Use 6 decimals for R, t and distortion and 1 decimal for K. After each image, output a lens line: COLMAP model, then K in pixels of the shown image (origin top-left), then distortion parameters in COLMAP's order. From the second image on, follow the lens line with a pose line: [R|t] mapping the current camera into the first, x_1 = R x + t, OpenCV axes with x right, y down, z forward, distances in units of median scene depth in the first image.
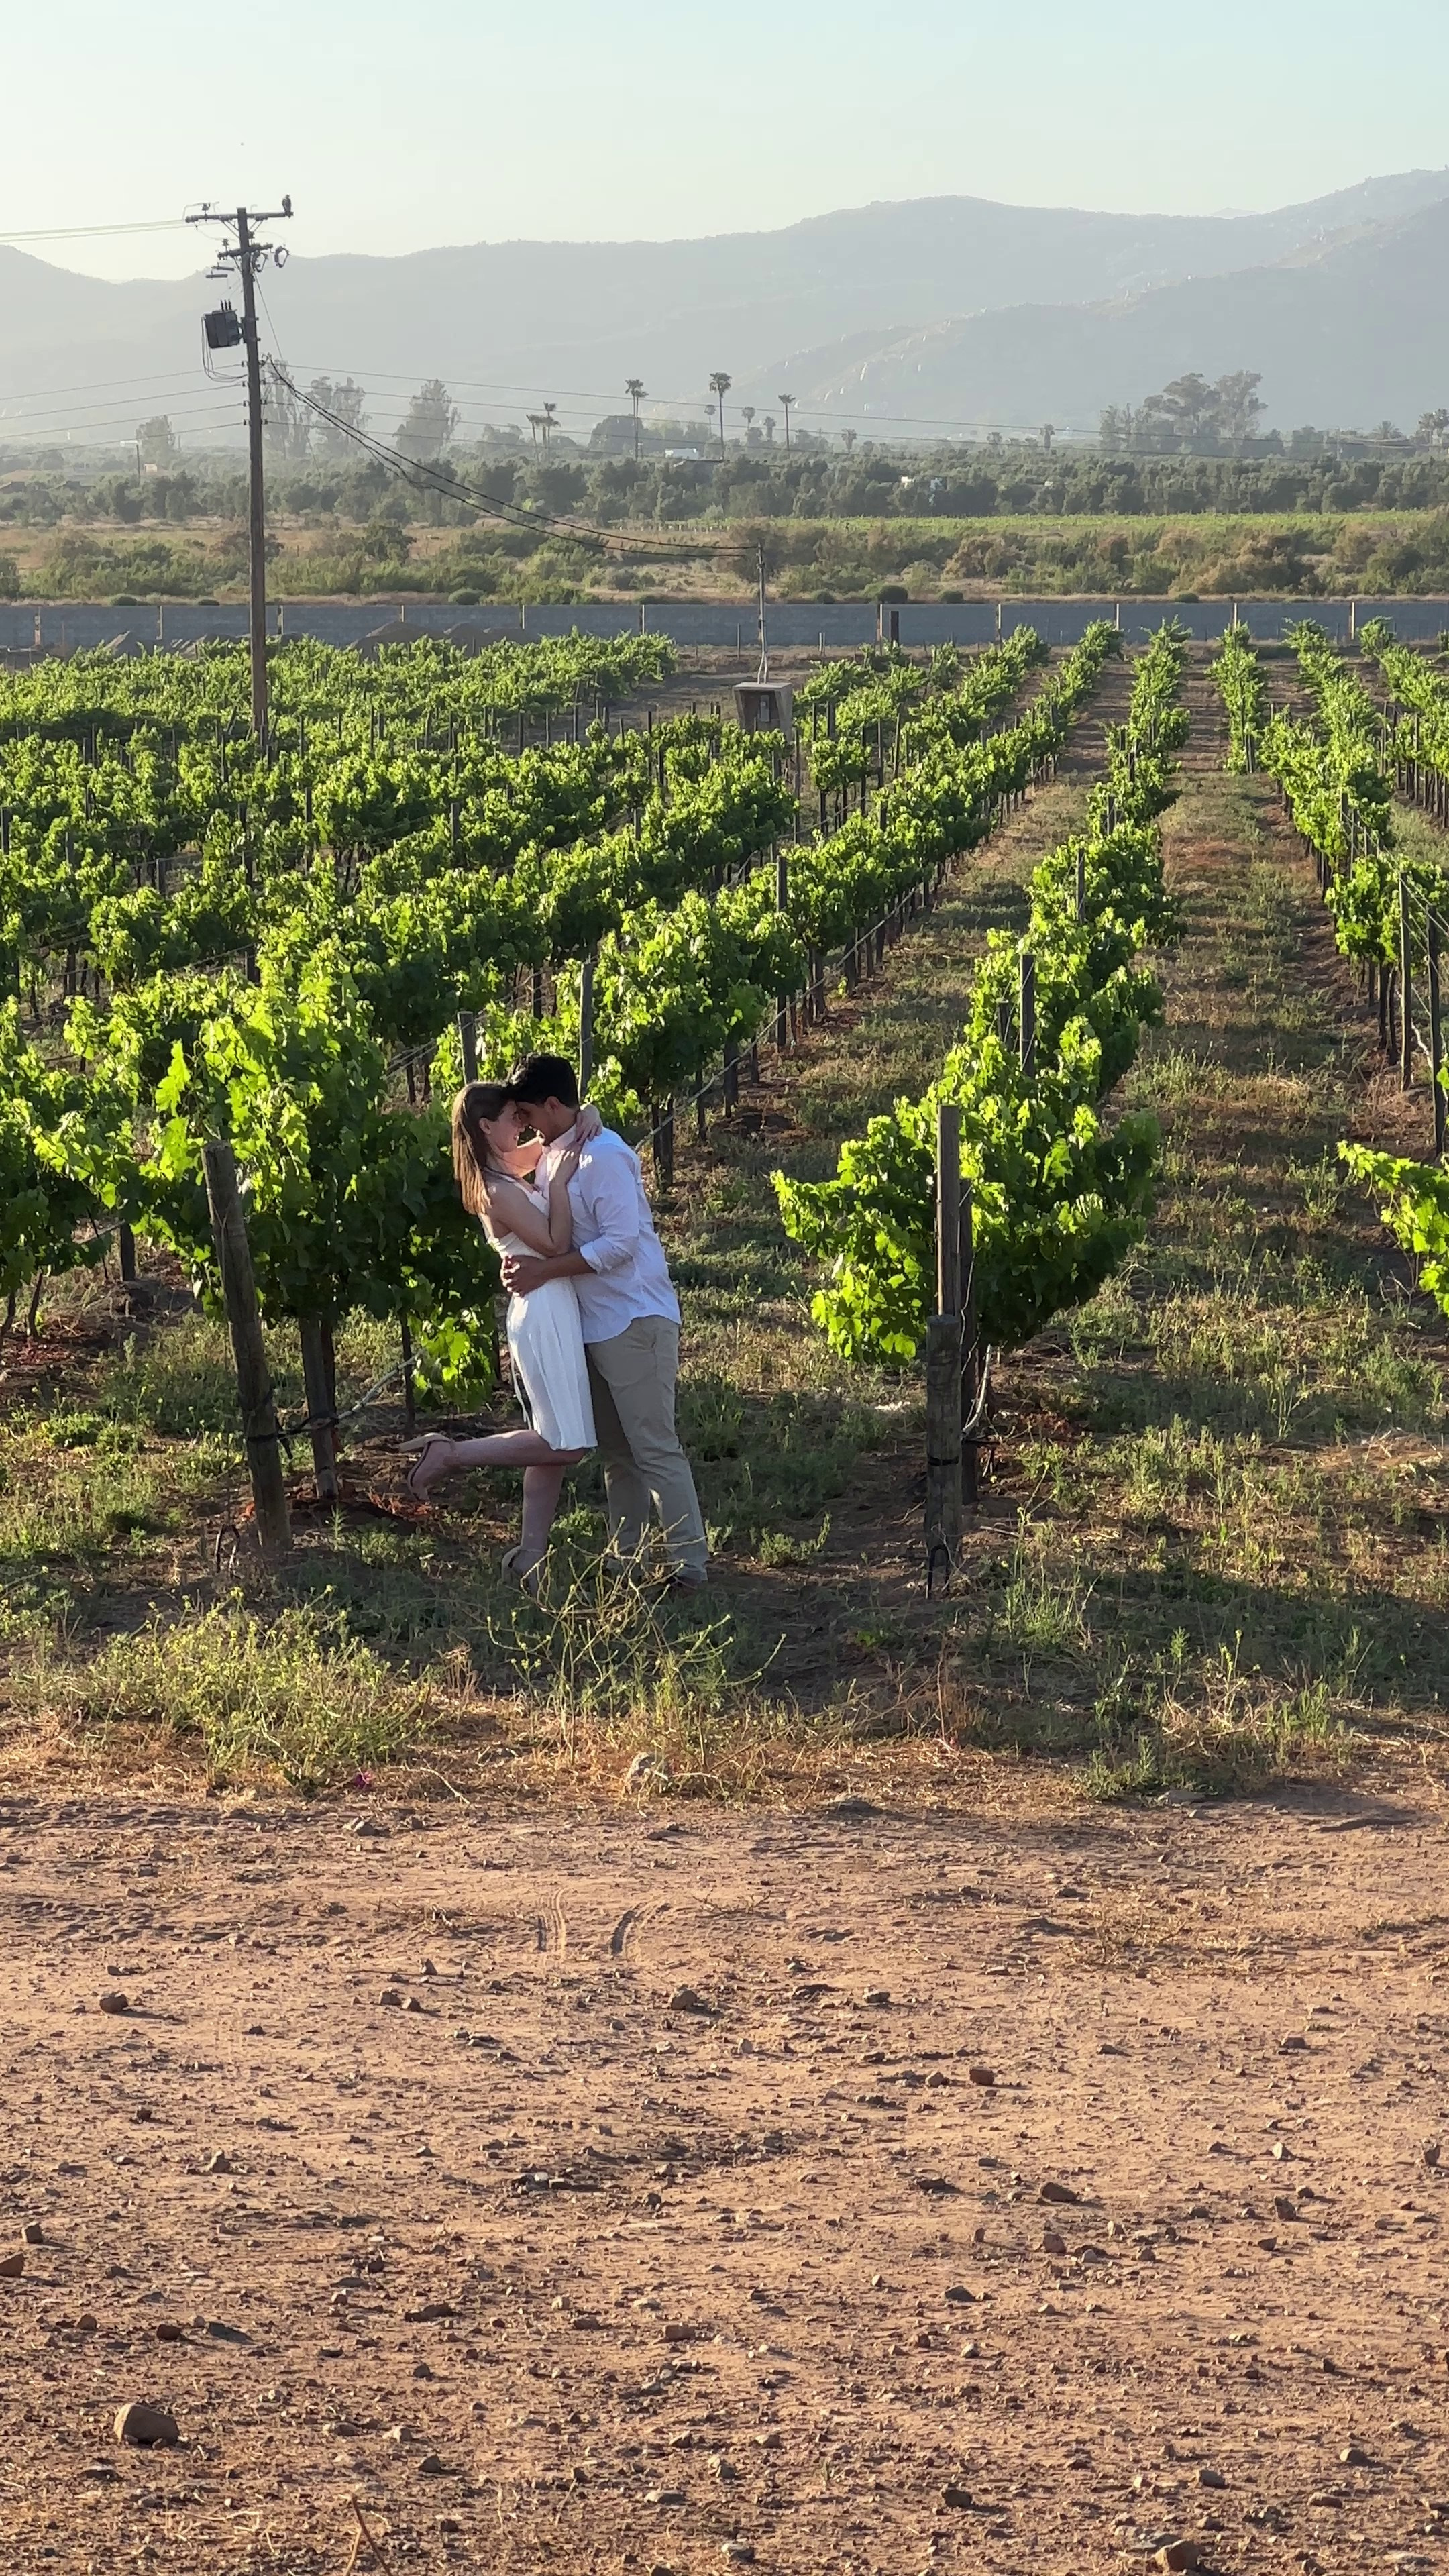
lens RADIAL K [[6775.1, 0, 724.5], [0, 6775.1, 1288.0], [0, 0, 1]] dist [0.023837, 0.353175]
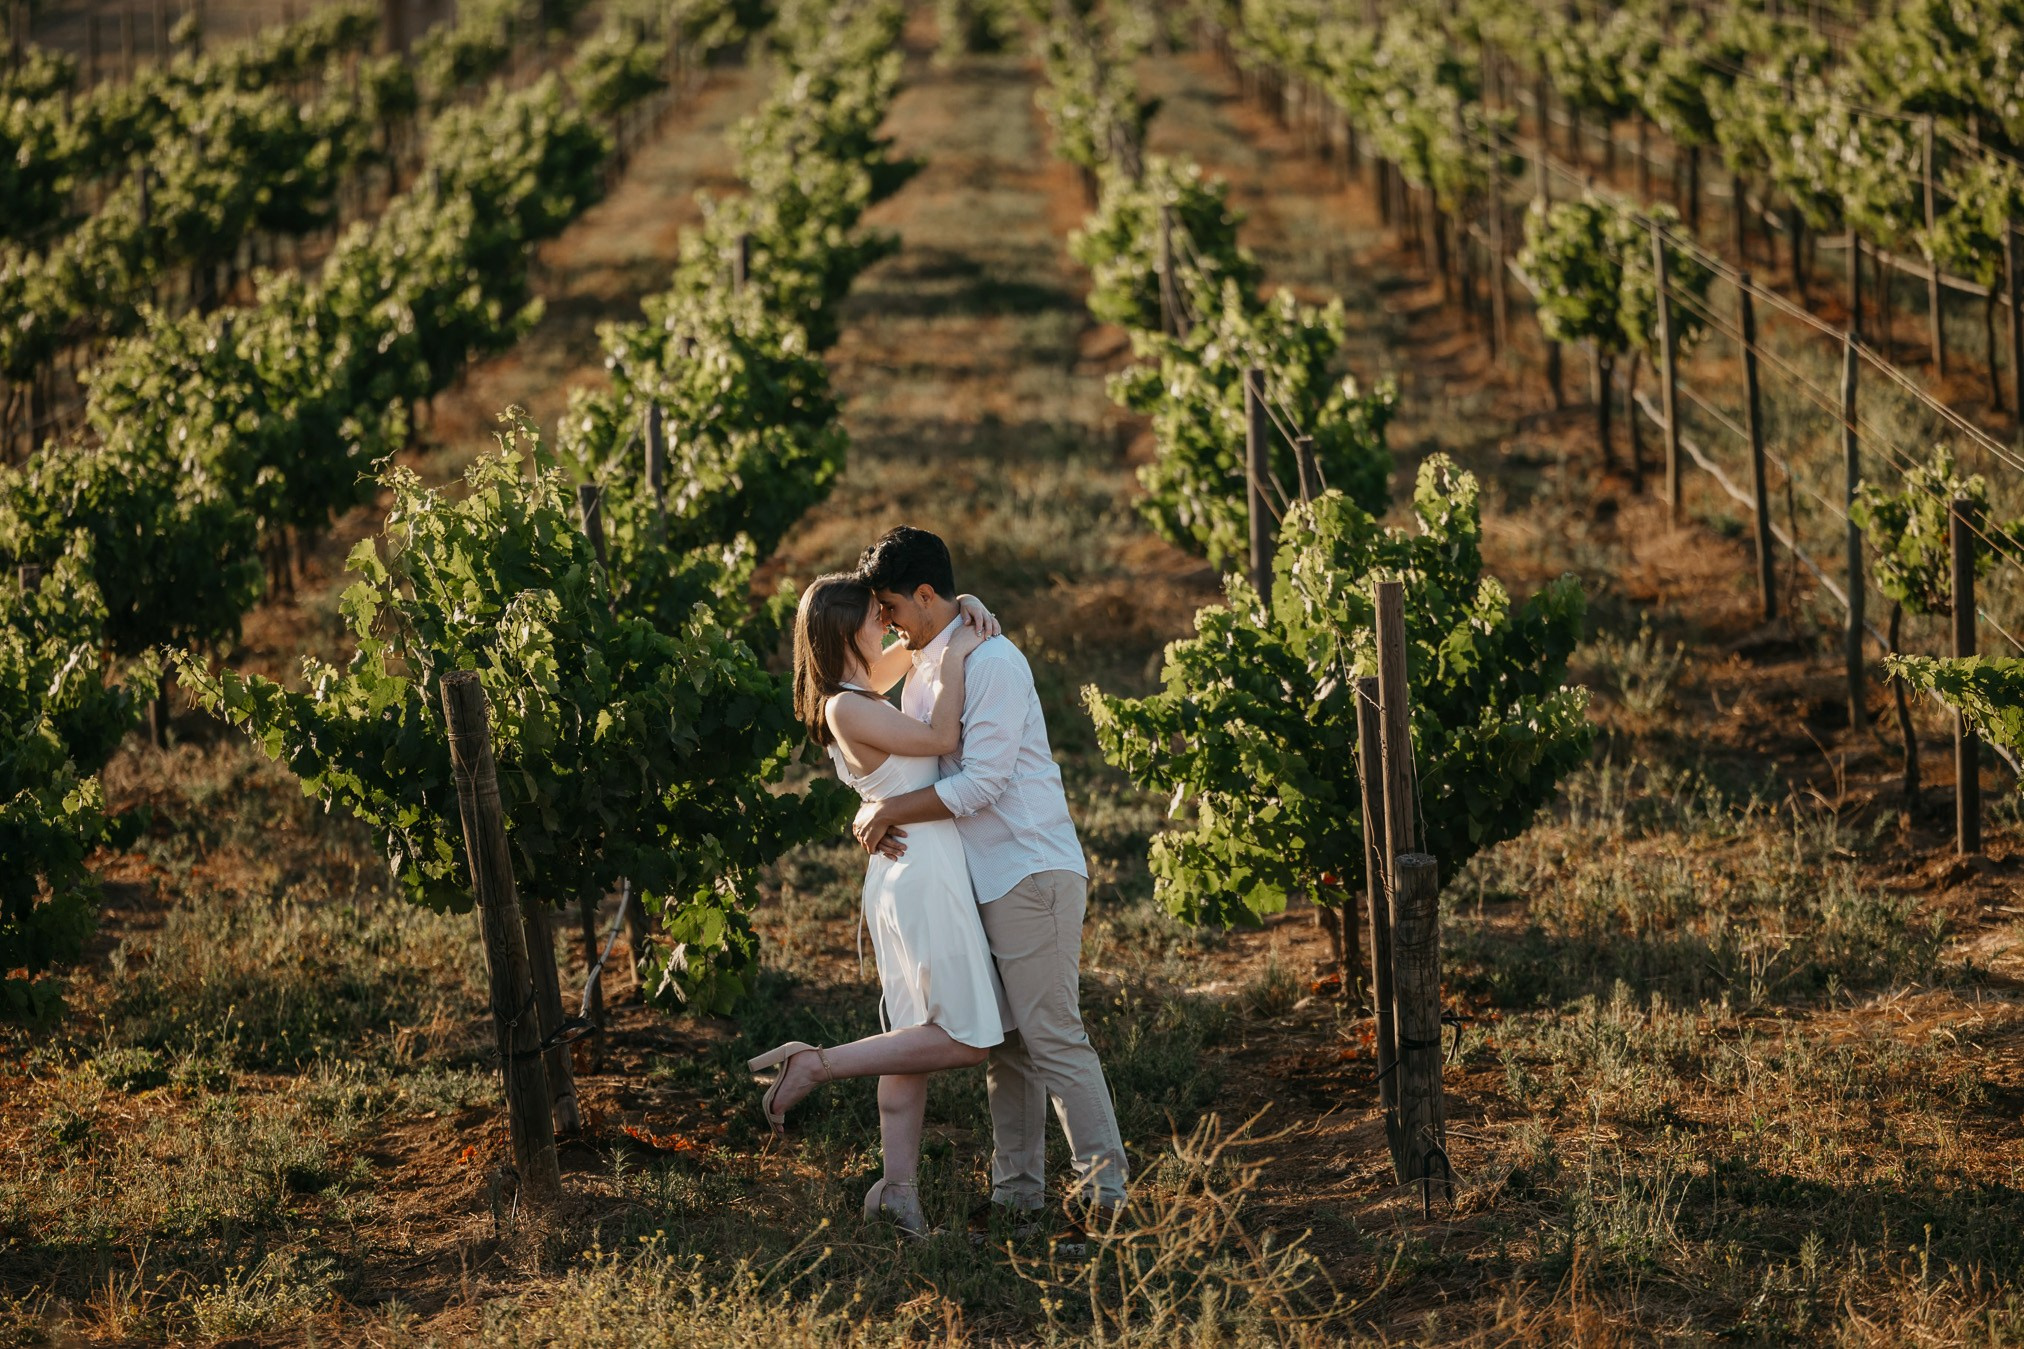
lens RADIAL K [[10813.8, 0, 1012.0], [0, 10813.8, 674.5], [0, 0, 1]] dist [0.054388, -4.508680]
pose [[0.996092, -0.043265, 0.077000, -0.089706], [0.044629, 0.998874, -0.016085, 0.001149], [-0.076217, 0.019458, 0.996901, -0.190263]]
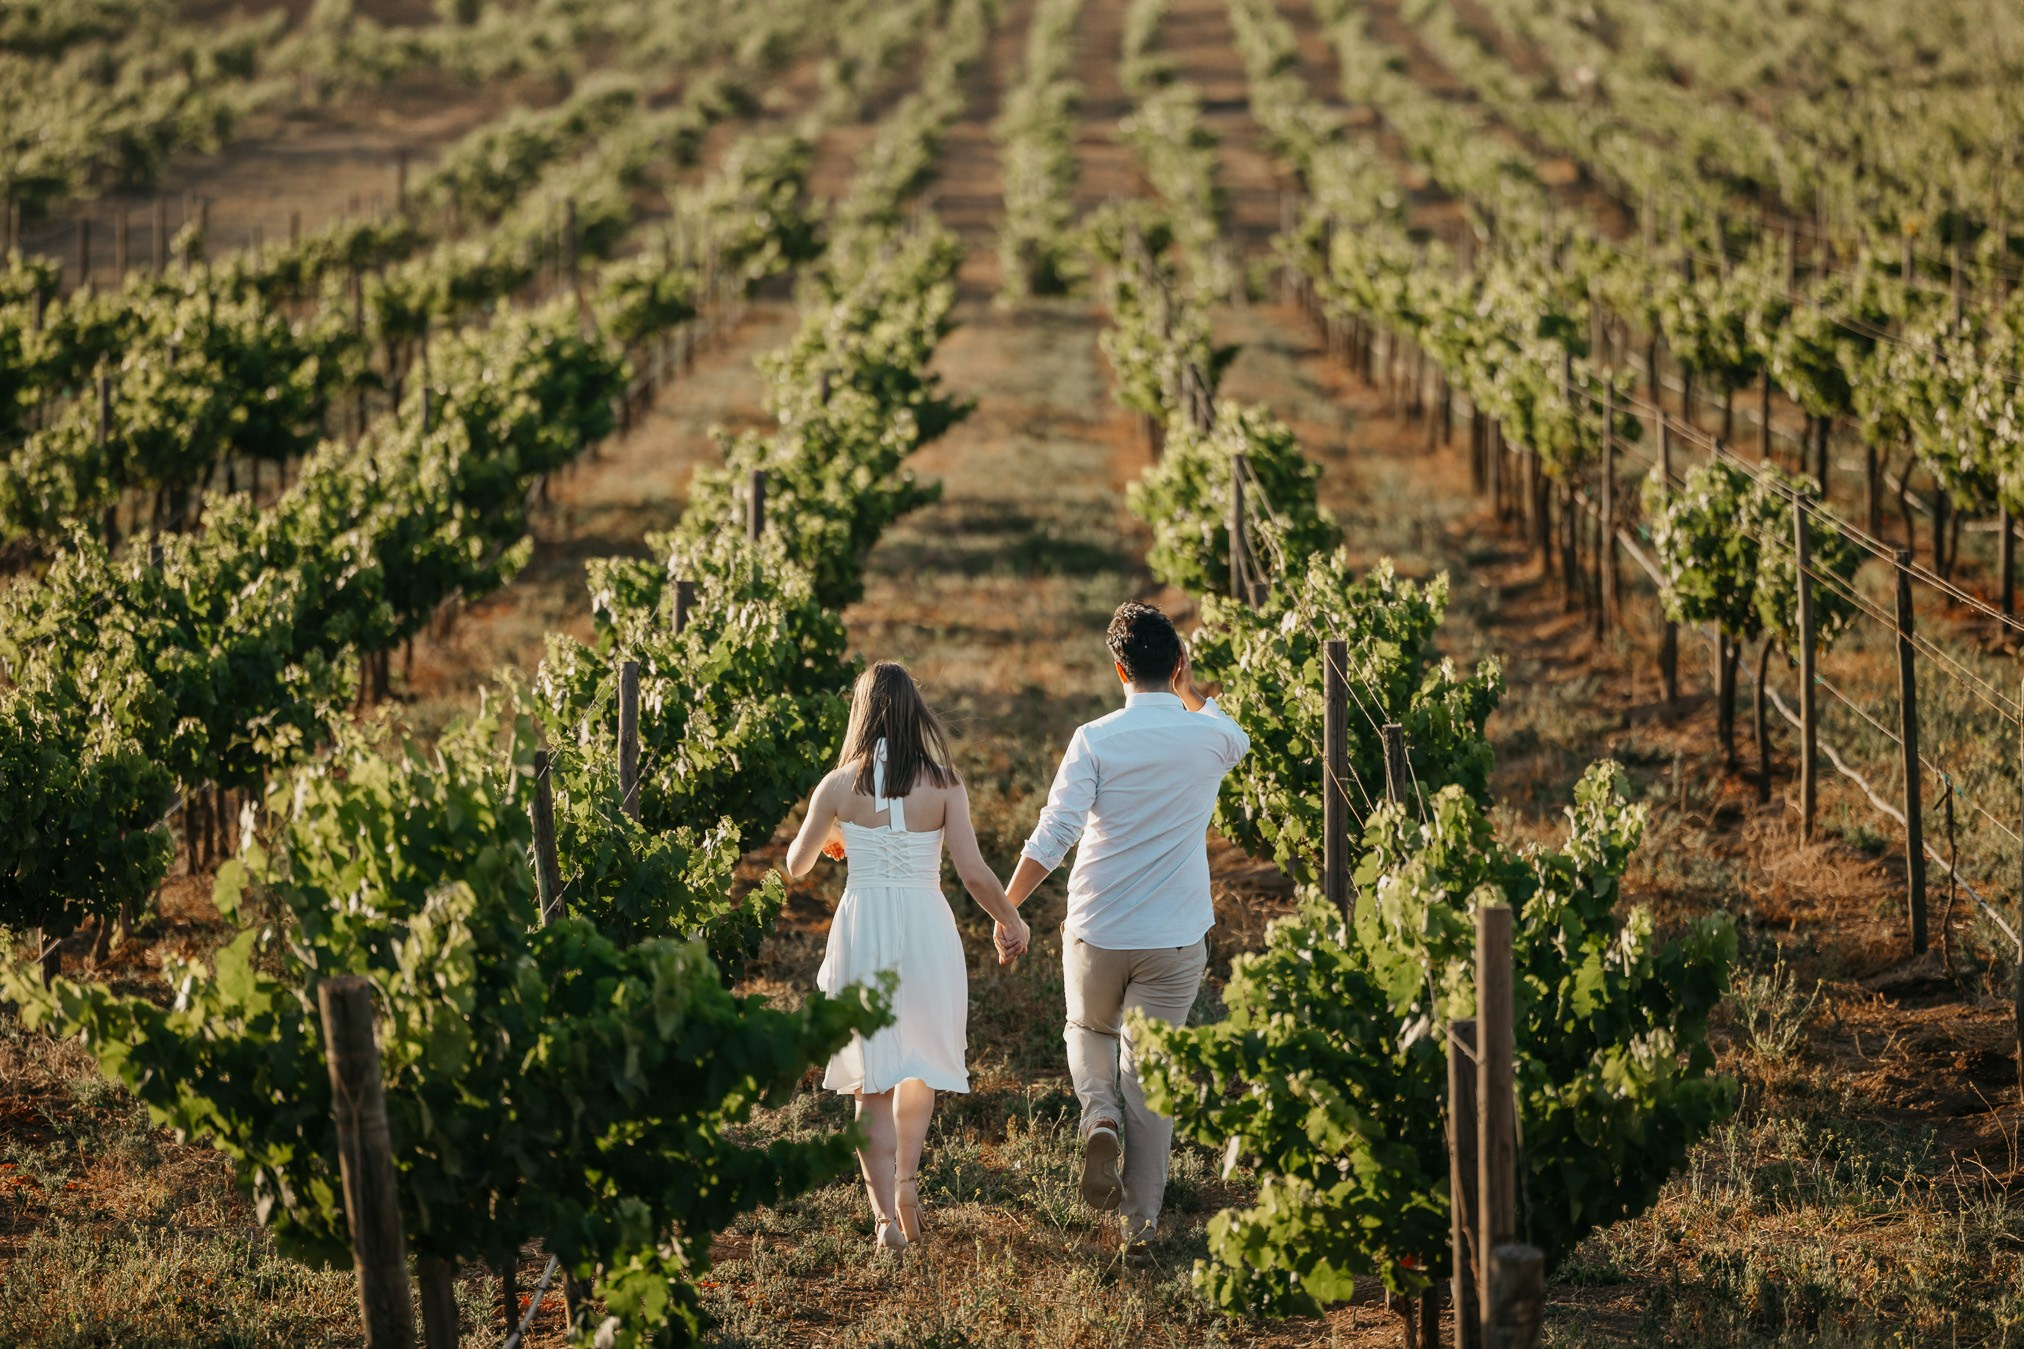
lens RADIAL K [[11226.1, 0, 1012.0], [0, 11226.1, 674.5], [0, 0, 1]] dist [-0.175562, 4.551028]
pose [[0.997326, -0.005397, 0.072875, -0.074068], [0.008428, 0.999109, -0.041352, -0.005207], [-0.072587, 0.041856, 0.996483, -0.021258]]
